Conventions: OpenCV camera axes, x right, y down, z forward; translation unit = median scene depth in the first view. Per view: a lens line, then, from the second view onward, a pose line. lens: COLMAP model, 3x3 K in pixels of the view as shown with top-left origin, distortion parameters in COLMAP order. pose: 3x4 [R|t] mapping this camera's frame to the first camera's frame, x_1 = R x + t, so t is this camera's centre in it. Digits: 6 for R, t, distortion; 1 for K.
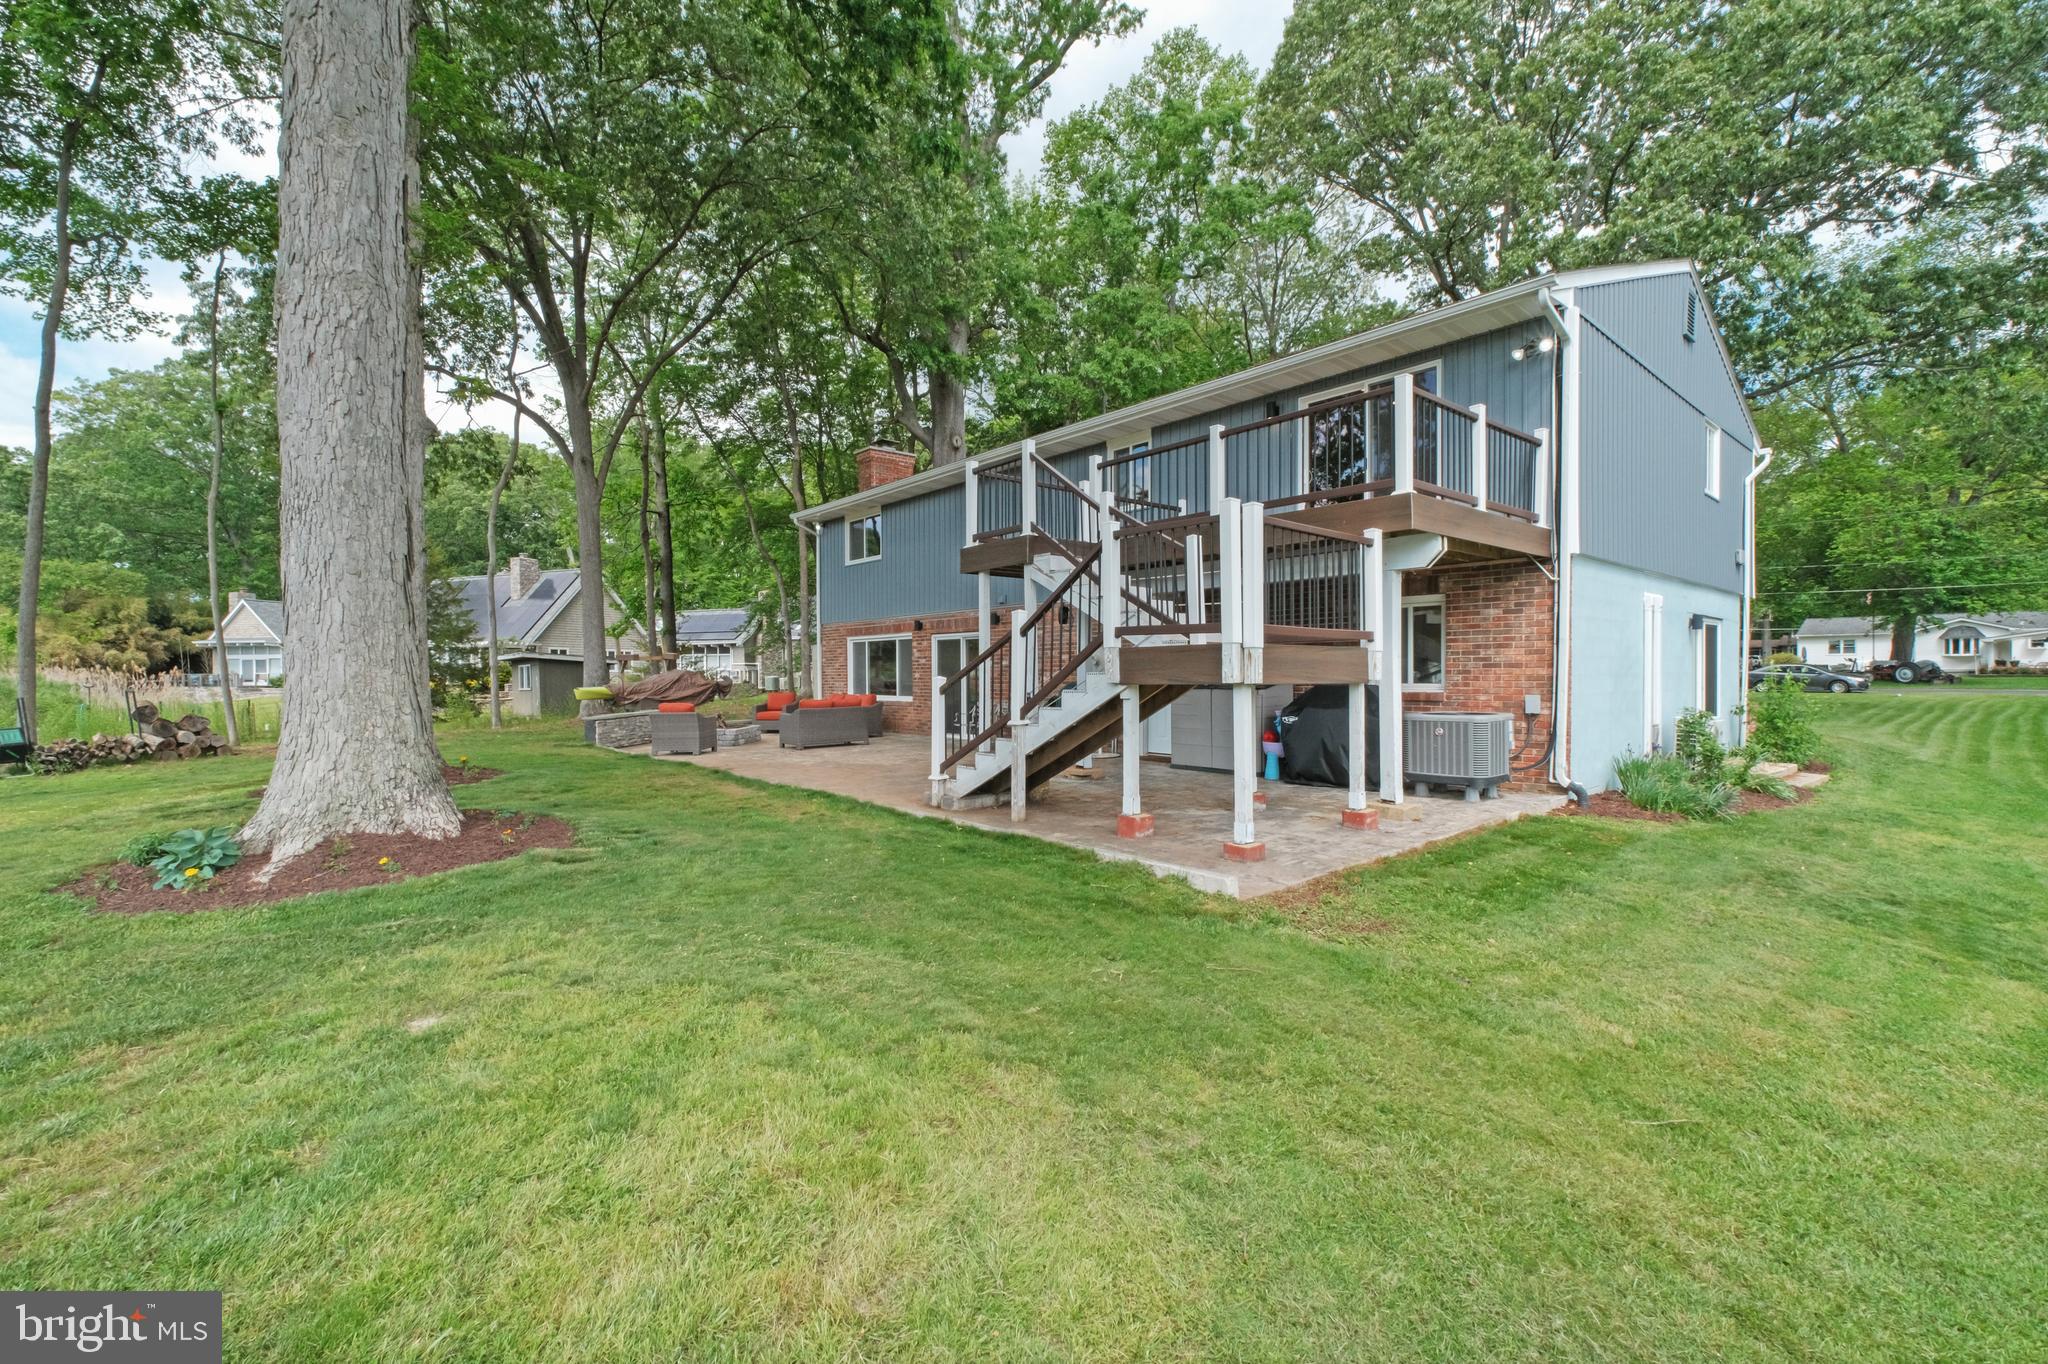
lens RADIAL K [[873.6, 0, 1020.8], [0, 873.6, 684.3], [0, 0, 1]] dist [0.000499, 0.000260]
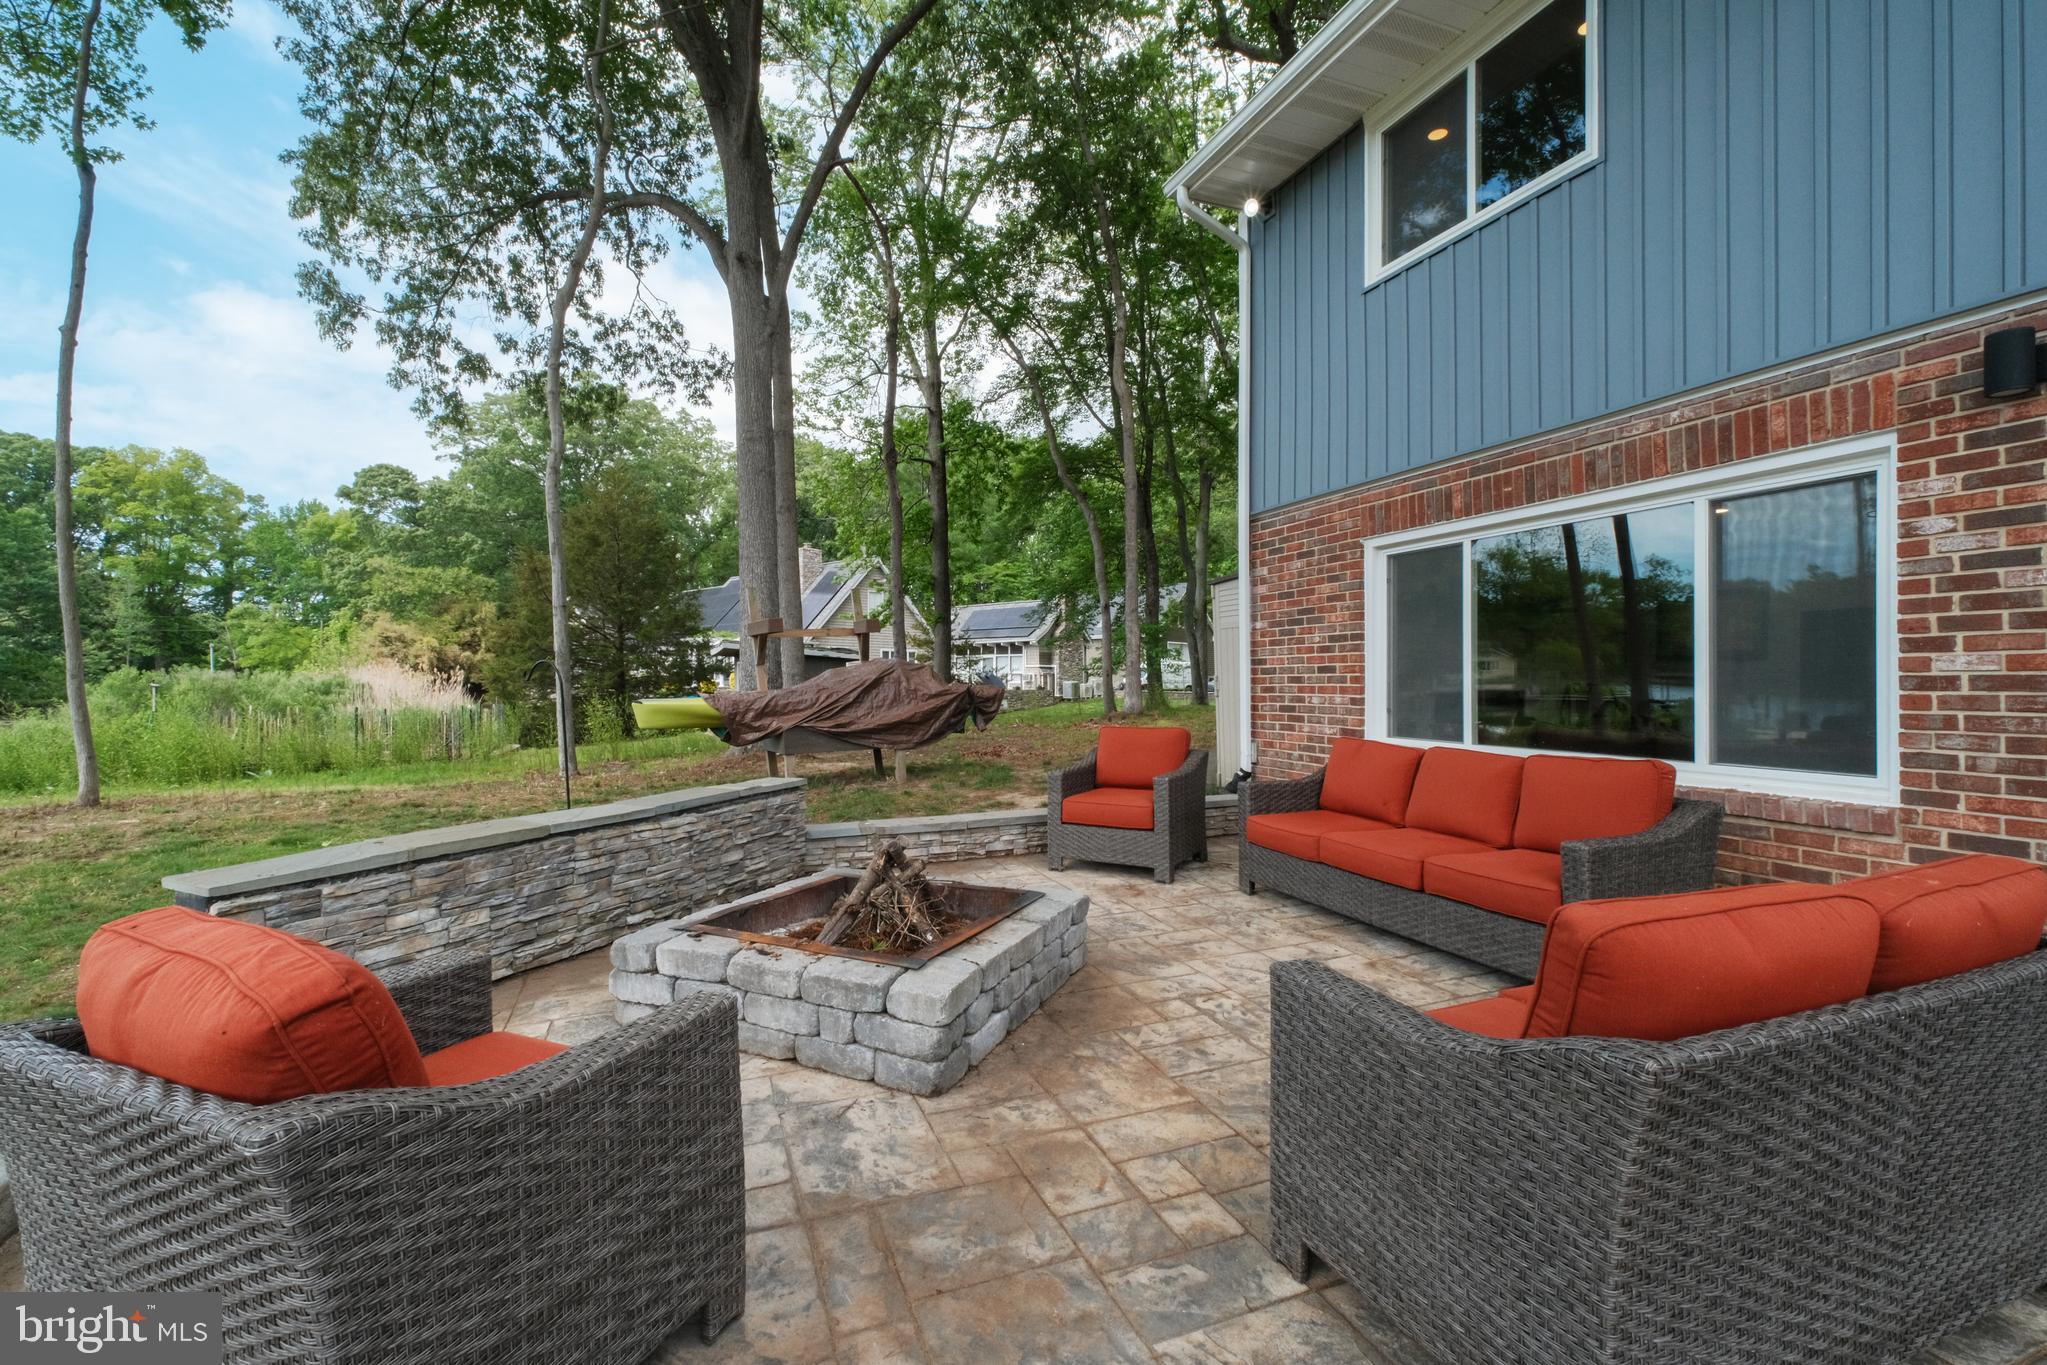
lens RADIAL K [[869.0, 0, 1016.5], [0, 869.0, 656.6], [0, 0, 1]] dist [-0.001357, -0.000056]
pose [[0.944650, -0.001860, -0.328076, -0.074020], [-0.011247, 0.999213, -0.038048, -0.000841], [0.327888, 0.039632, 0.943885, 0.240056]]
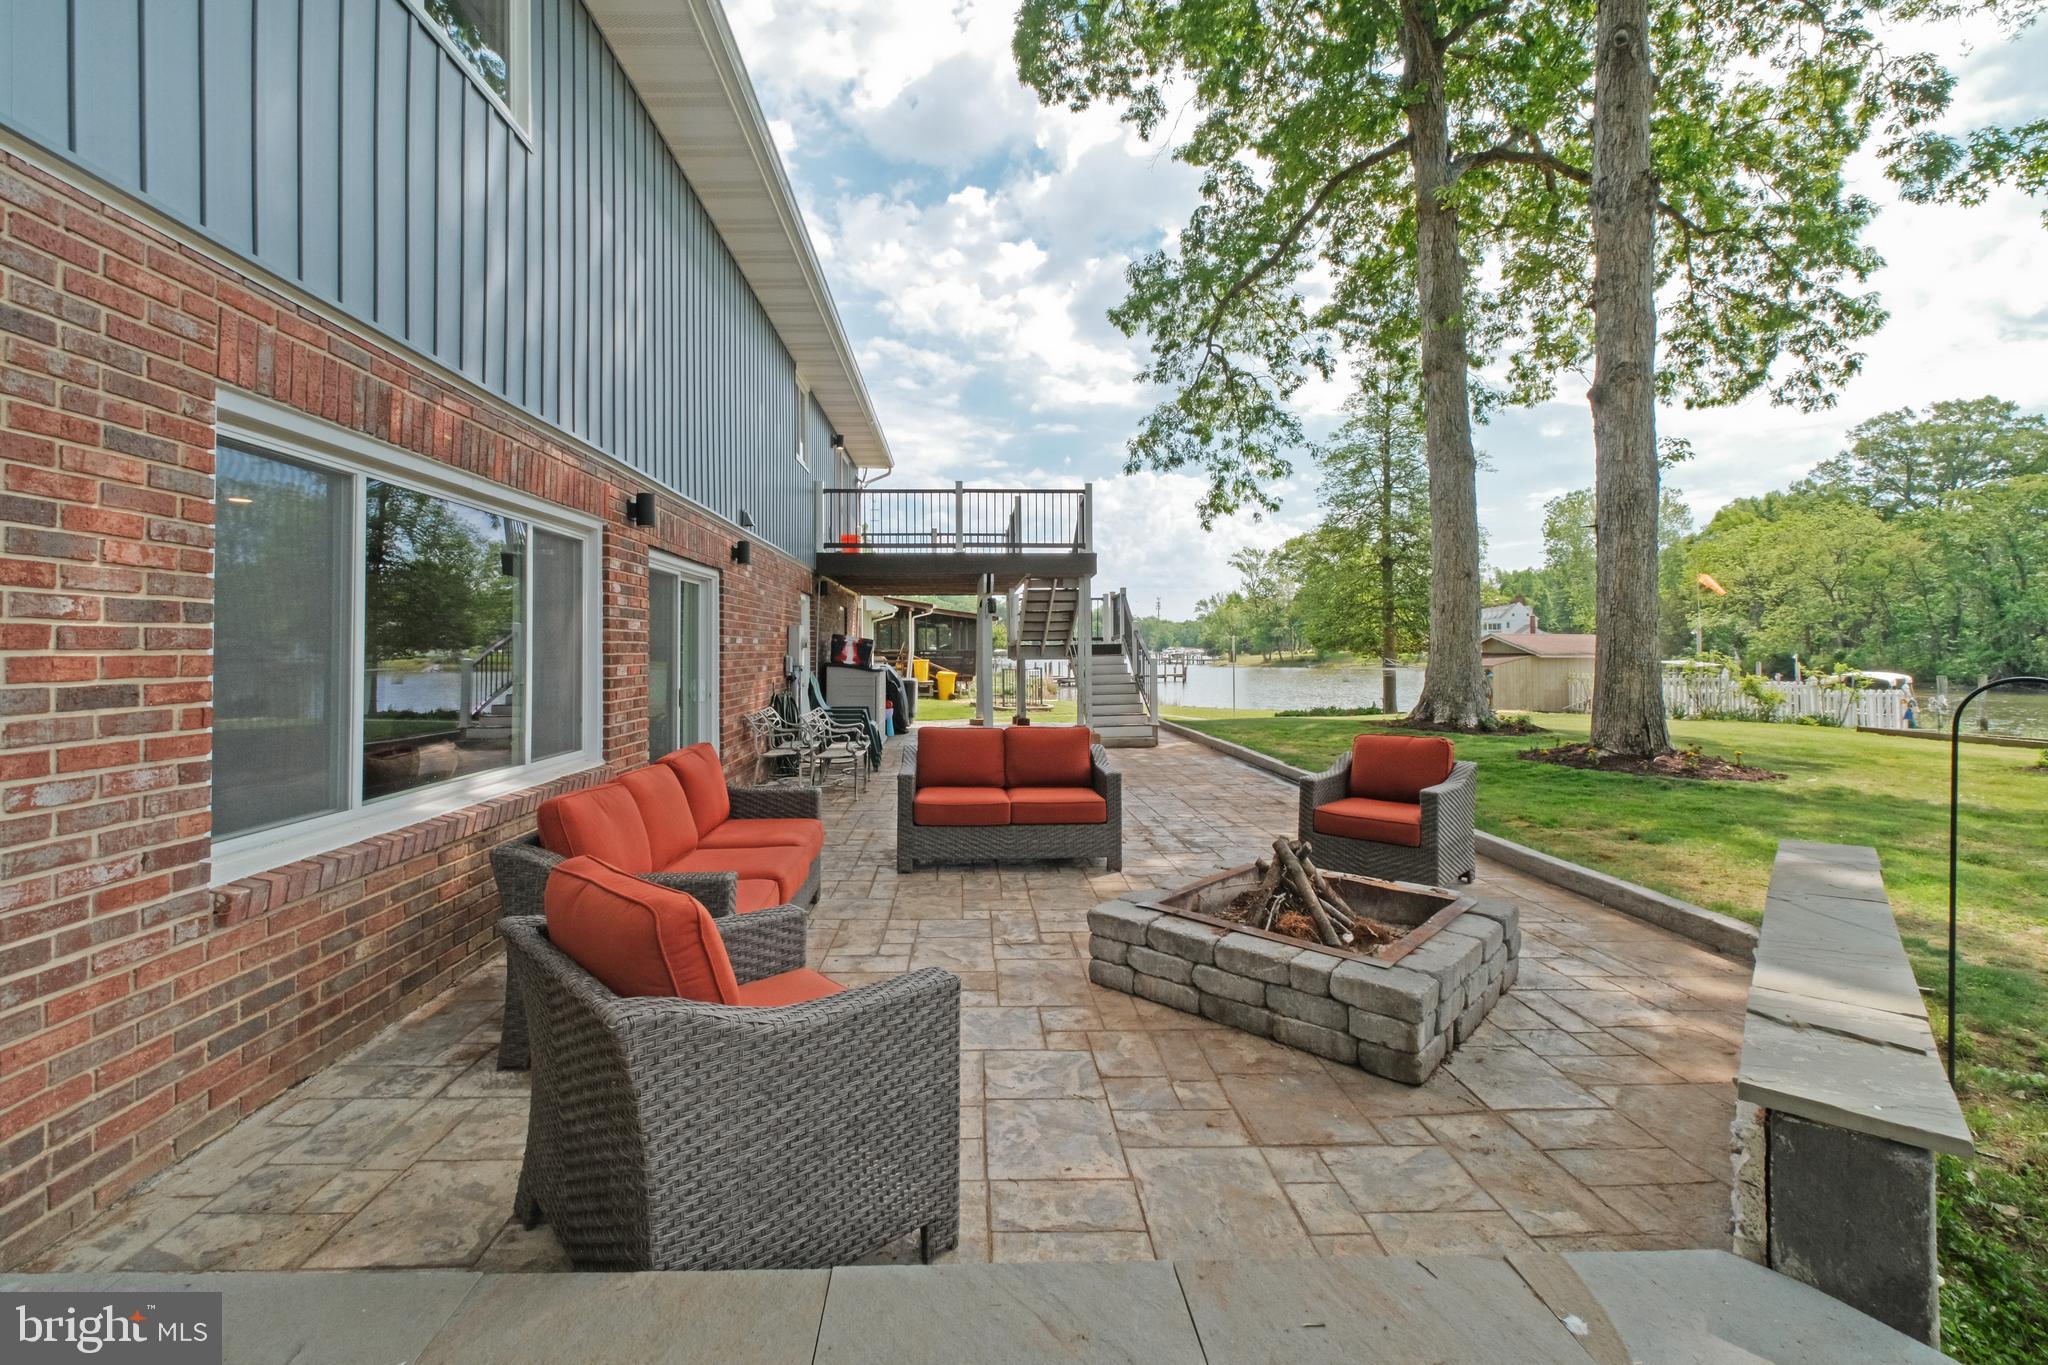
lens RADIAL K [[869.4, 0, 1017.0], [0, 869.4, 656.6], [0, 0, 1]] dist [-0.001357, -0.000056]
pose [[-0.788507, 0.000222, 0.615026, -0.125262], [0.013450, 0.999767, 0.016883, -0.005495], [-0.614879, 0.021585, -0.788326, 0.356159]]
